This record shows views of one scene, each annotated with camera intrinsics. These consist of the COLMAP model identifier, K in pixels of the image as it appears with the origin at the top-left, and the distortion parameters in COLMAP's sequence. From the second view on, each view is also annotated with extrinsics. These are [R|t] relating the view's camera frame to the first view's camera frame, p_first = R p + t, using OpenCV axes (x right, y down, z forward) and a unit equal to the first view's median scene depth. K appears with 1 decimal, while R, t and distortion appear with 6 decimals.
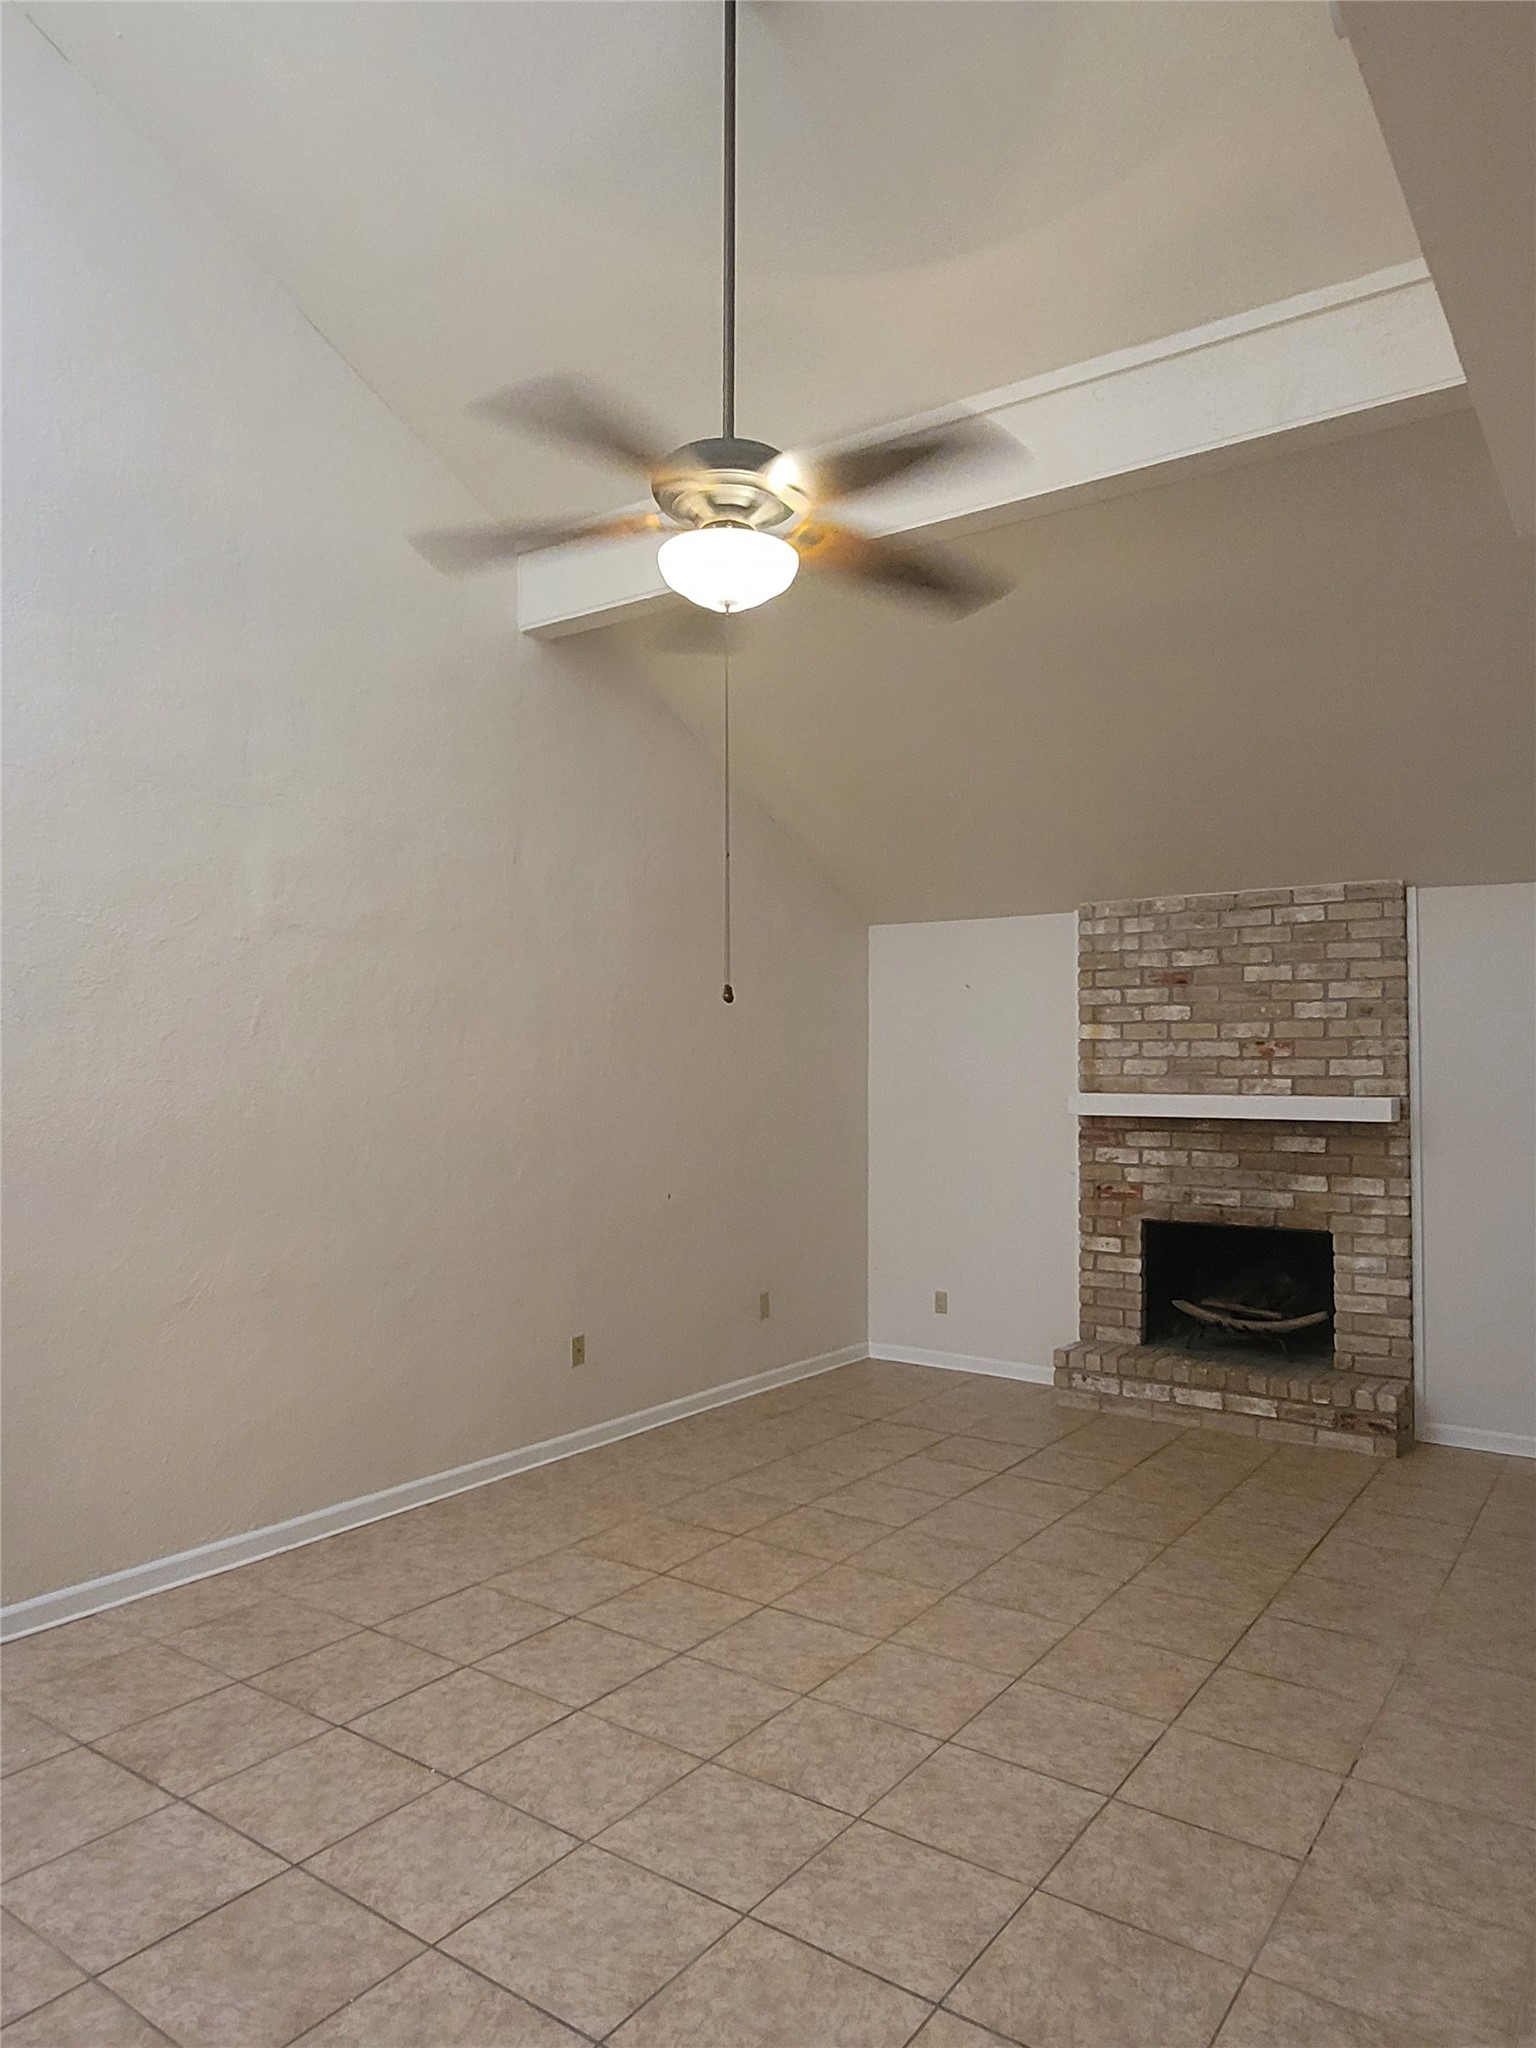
lens RADIAL K [[1331.4, 0, 767.4], [0, 1331.4, 1019.7], [0, 0, 1]] dist [0.006532, 0.000860]
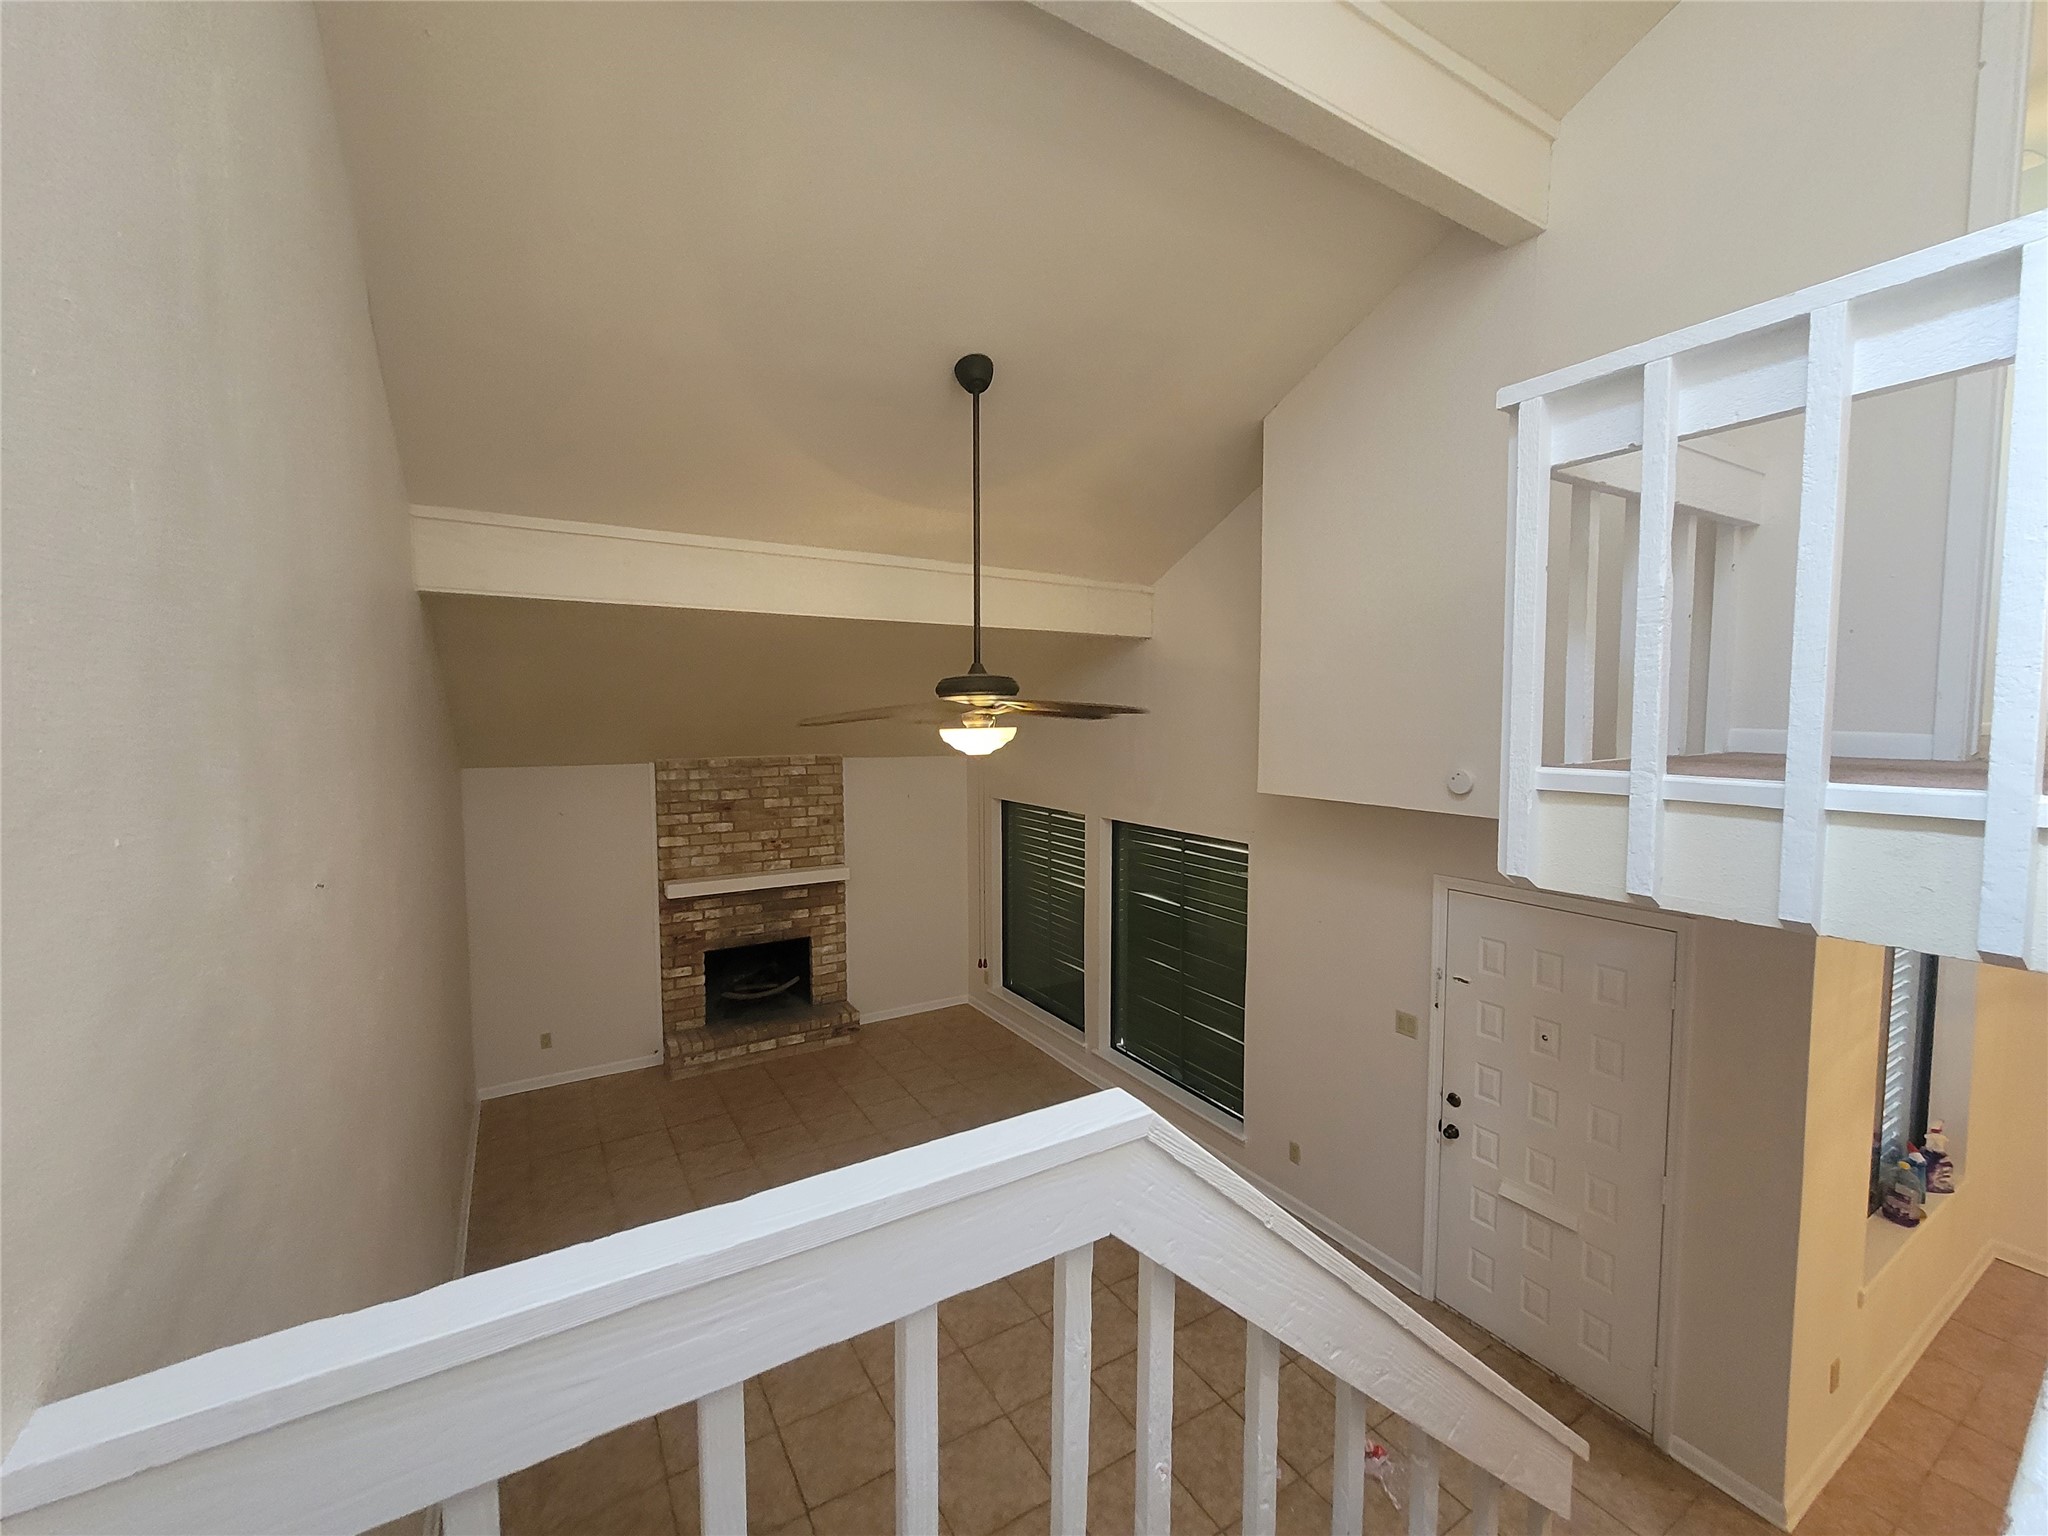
lens RADIAL K [[829.7, 0, 1021.9], [0, 829.7, 767.7], [0, 0, 1]] dist [-0.003042, -0.001699]
pose [[0.400140, -0.063728, 0.914236, -0.510142], [-0.033750, 0.995878, 0.084191, -0.186034], [-0.915832, -0.064544, 0.396339, 0.251110]]
